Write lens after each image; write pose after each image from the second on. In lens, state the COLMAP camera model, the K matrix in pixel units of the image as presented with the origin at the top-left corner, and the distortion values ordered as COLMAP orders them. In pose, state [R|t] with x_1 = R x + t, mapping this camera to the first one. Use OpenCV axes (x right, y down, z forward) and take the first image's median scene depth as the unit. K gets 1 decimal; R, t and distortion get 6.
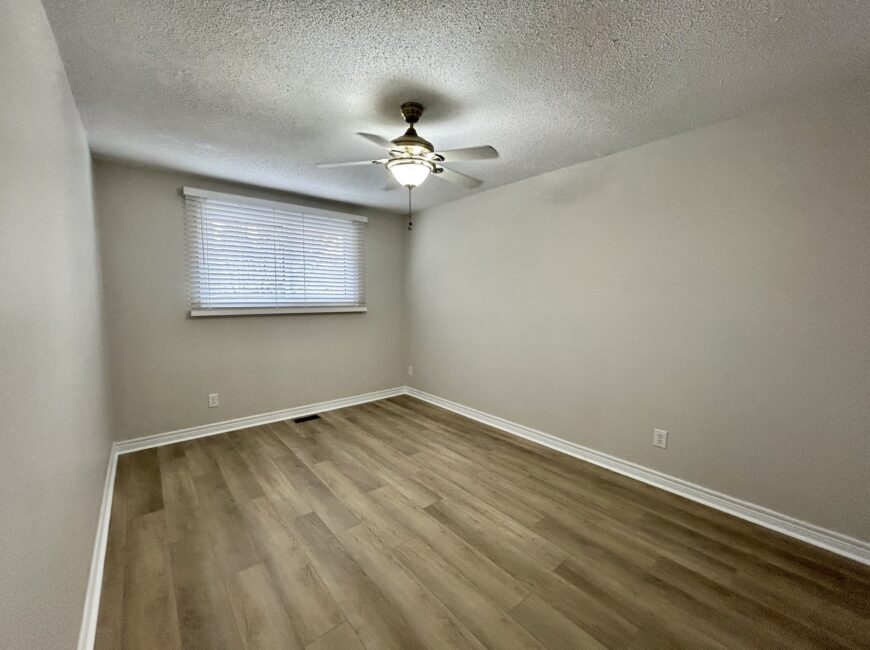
lens RADIAL K [[352.0, 0, 432.7], [0, 352.0, 325.7], [0, 0, 1]] dist [-0.004065, 0.001205]
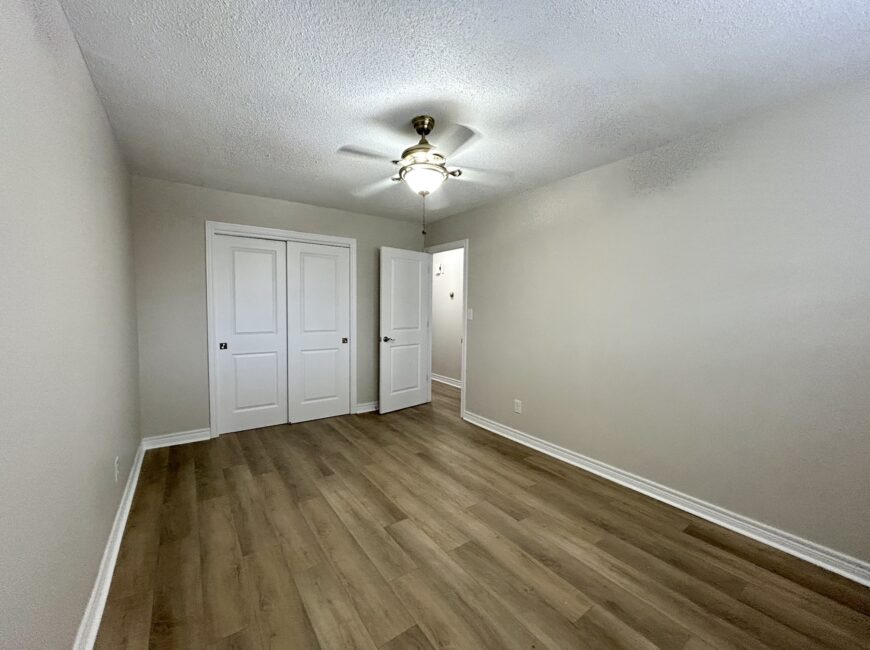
lens RADIAL K [[352.0, 0, 432.7], [0, 352.0, 325.7], [0, 0, 1]] dist [-0.004065, 0.001205]
pose [[-0.996409, -0.018788, 0.082564, -0.170745], [-0.007394, 0.990654, 0.136198, -0.145766], [-0.084351, 0.135098, -0.987235, 1.939909]]
